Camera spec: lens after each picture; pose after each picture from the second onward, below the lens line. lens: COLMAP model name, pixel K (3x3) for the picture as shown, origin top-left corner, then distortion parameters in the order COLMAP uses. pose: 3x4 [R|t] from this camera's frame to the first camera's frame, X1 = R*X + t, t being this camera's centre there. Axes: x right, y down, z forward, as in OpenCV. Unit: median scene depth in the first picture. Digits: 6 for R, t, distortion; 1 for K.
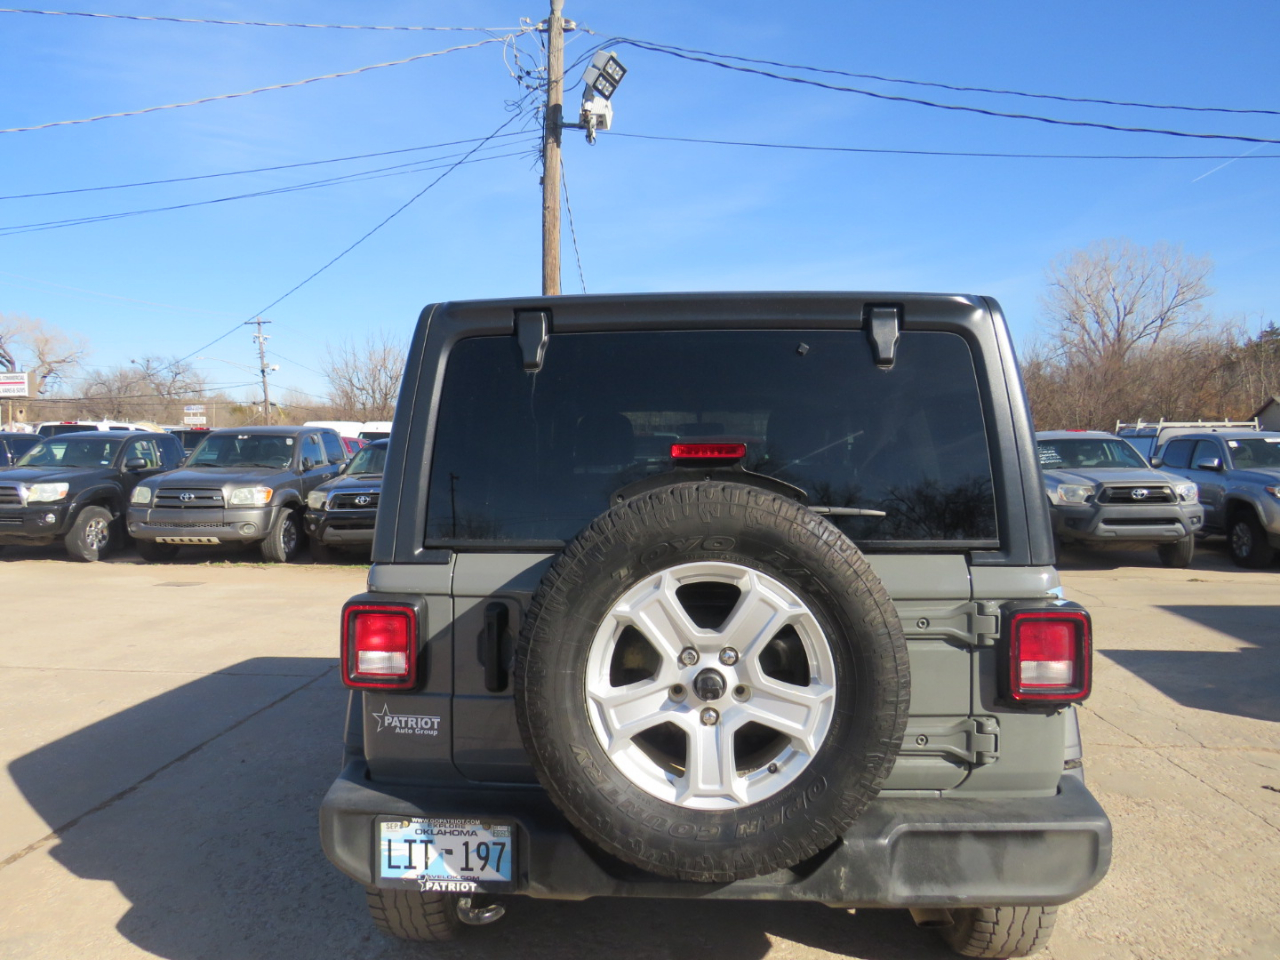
lens RADIAL K [[898.5, 0, 630.8], [0, 898.5, 480.5], [0, 0, 1]] dist [-0.036539, 0.020120]
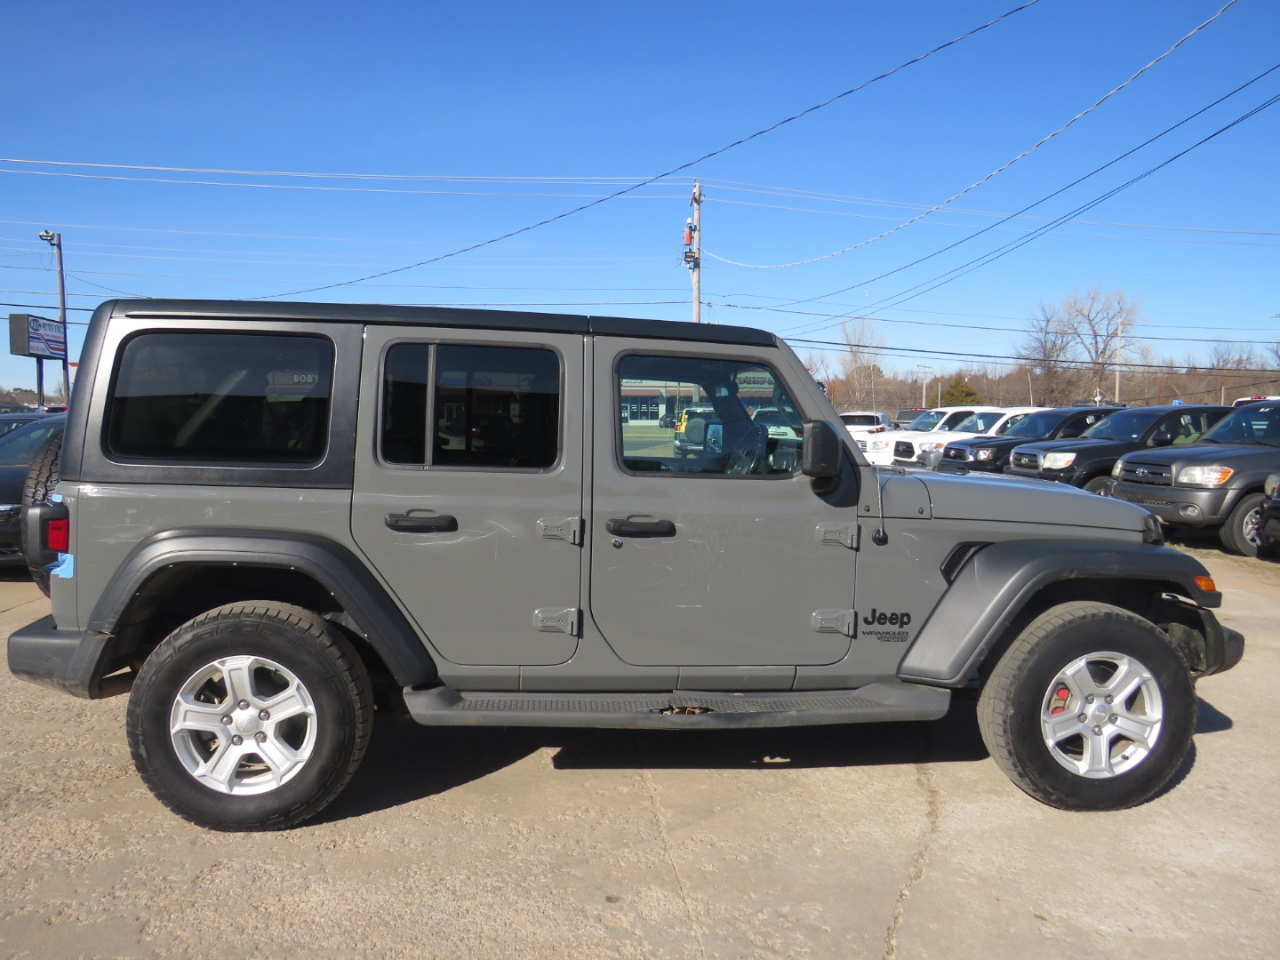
lens RADIAL K [[898.5, 0, 633.1], [0, 898.5, 488.7], [0, 0, 1]] dist [-0.036539, 0.020120]
pose [[0.174071, 0.076325, -0.981771, 2.059030], [-0.044126, 0.996595, 0.069653, -0.036057], [0.983744, 0.031197, 0.176846, 1.637480]]
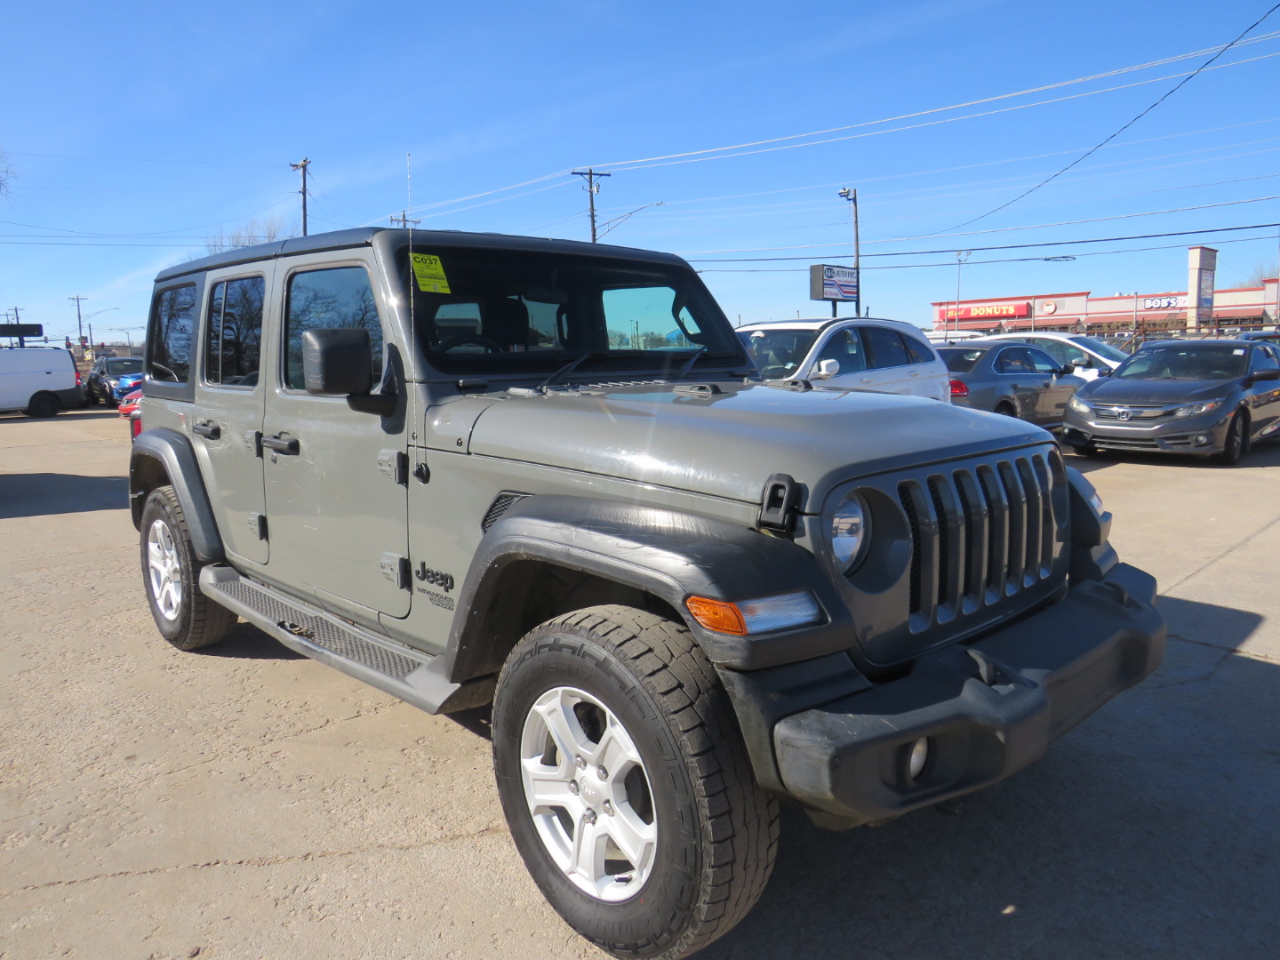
lens RADIAL K [[898.5, 0, 628.0], [0, 898.5, 479.2], [0, 0, 1]] dist [-0.036539, 0.020120]
pose [[-0.663898, 0.115060, -0.738919, 1.326678], [-0.002954, 0.987681, 0.156450, -0.048351], [0.747818, 0.106050, -0.655379, 3.384880]]
